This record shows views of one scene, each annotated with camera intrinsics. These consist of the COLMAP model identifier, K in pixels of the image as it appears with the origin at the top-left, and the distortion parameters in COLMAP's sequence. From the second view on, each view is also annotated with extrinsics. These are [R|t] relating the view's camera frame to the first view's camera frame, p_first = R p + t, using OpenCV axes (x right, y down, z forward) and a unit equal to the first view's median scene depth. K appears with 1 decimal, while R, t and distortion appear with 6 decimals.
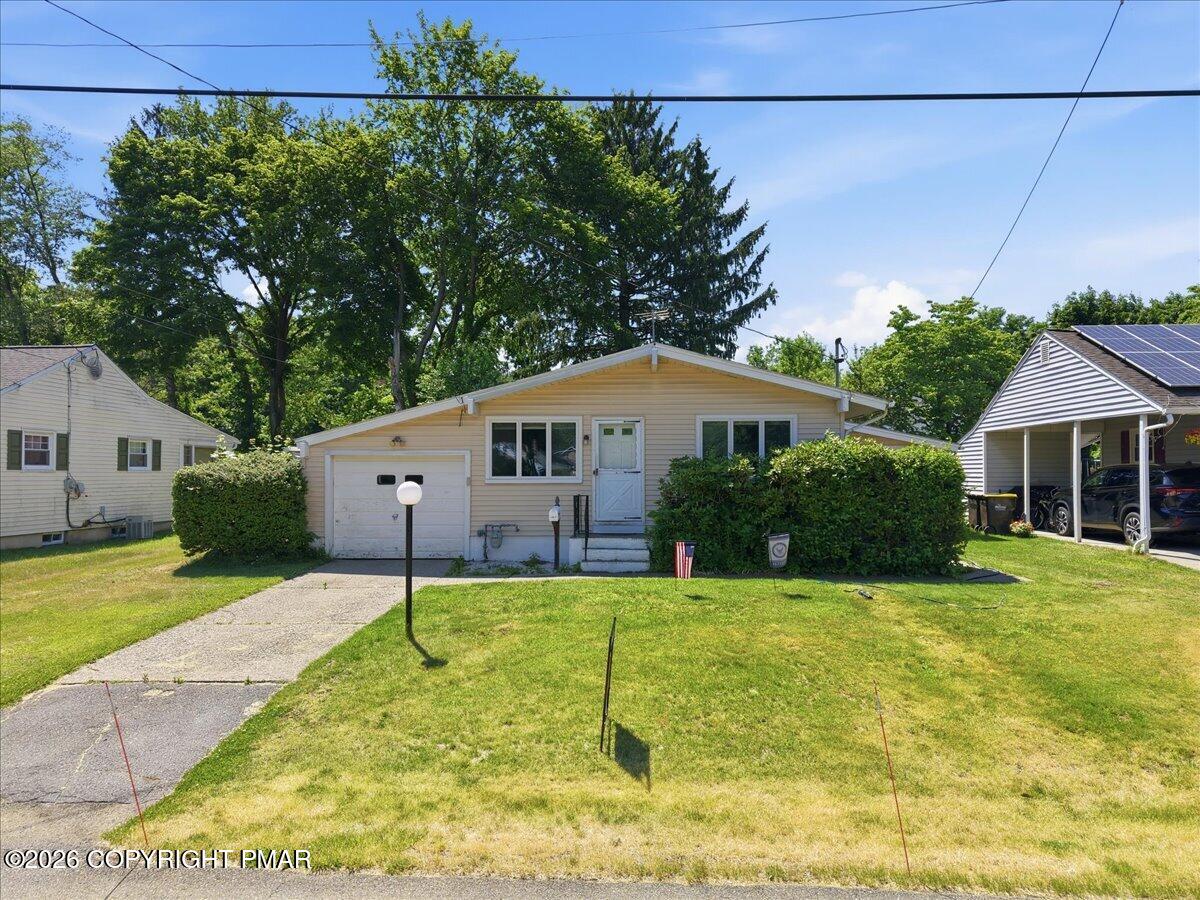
lens RADIAL K [[802.3, 0, 600.0], [0, 802.3, 450.0], [0, 0, 1]] dist [0.049104, -0.056002]
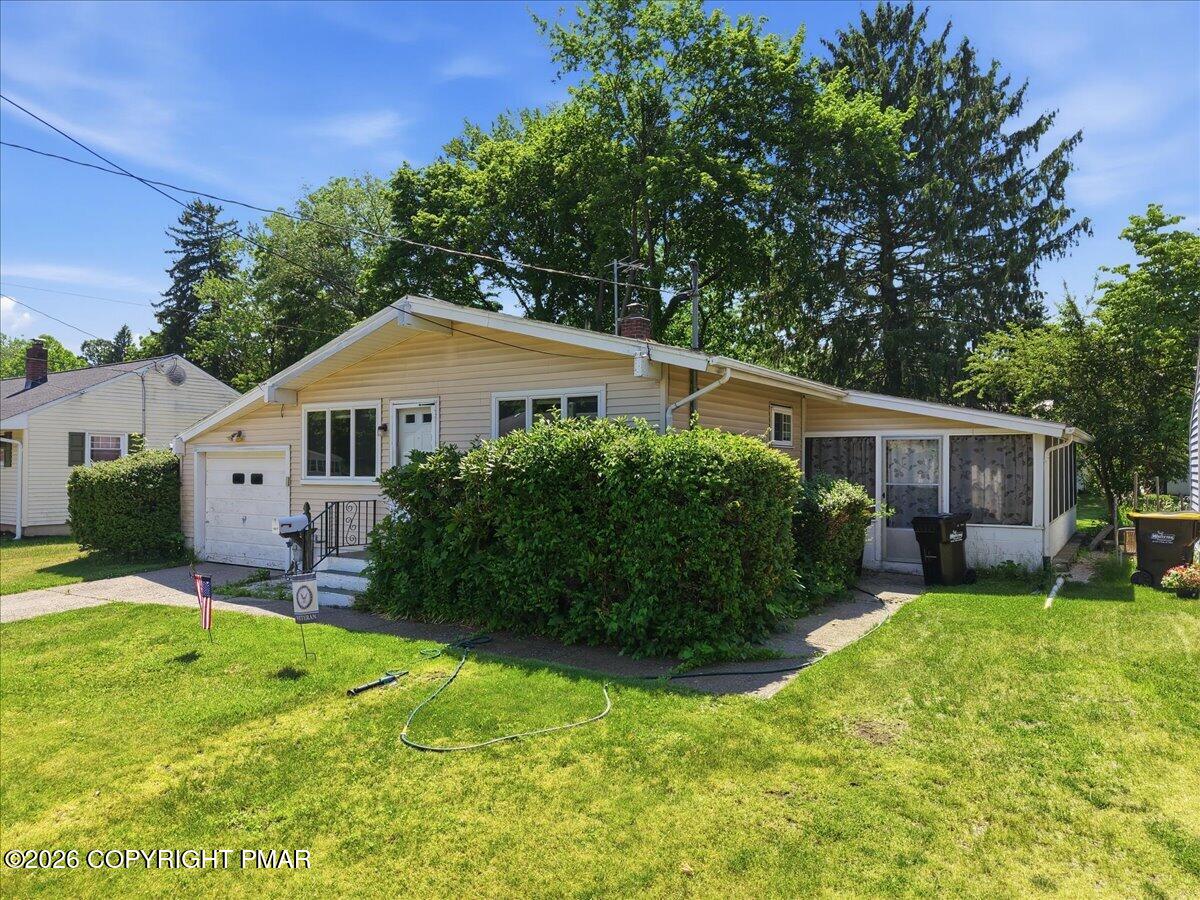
lens RADIAL K [[802.3, 0, 600.0], [0, 802.3, 450.0], [0, 0, 1]] dist [0.049104, -0.056002]
pose [[0.864947, -0.009536, -0.501773, 0.559310], [0.013123, 0.999907, 0.003618, 0.006848], [0.501692, -0.009714, 0.864992, 0.421537]]
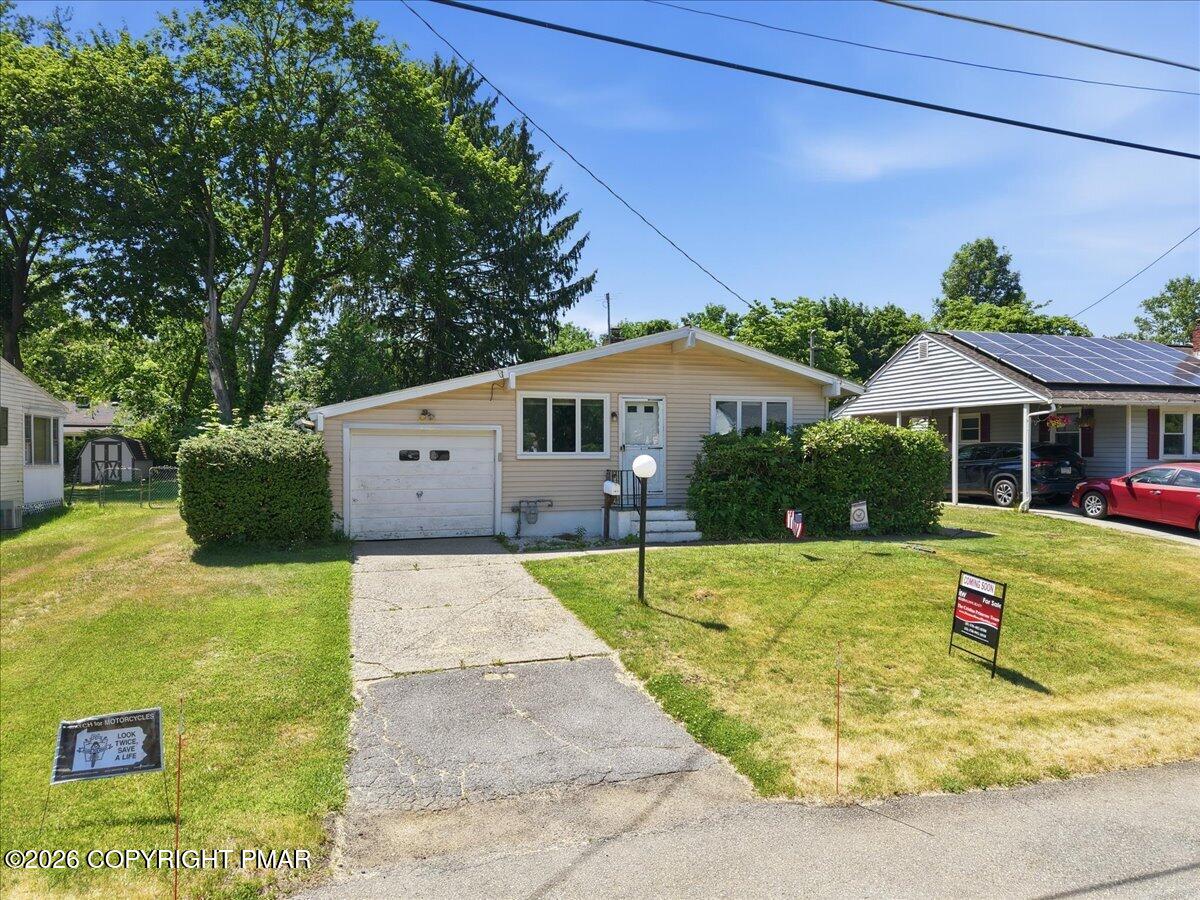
lens RADIAL K [[802.3, 0, 600.0], [0, 802.3, 450.0], [0, 0, 1]] dist [0.049104, -0.056002]
pose [[0.935416, 0.001330, 0.353546, -0.396852], [-0.010784, 0.999635, 0.024771, 0.004890], [-0.353384, -0.026984, 0.935089, 0.040365]]
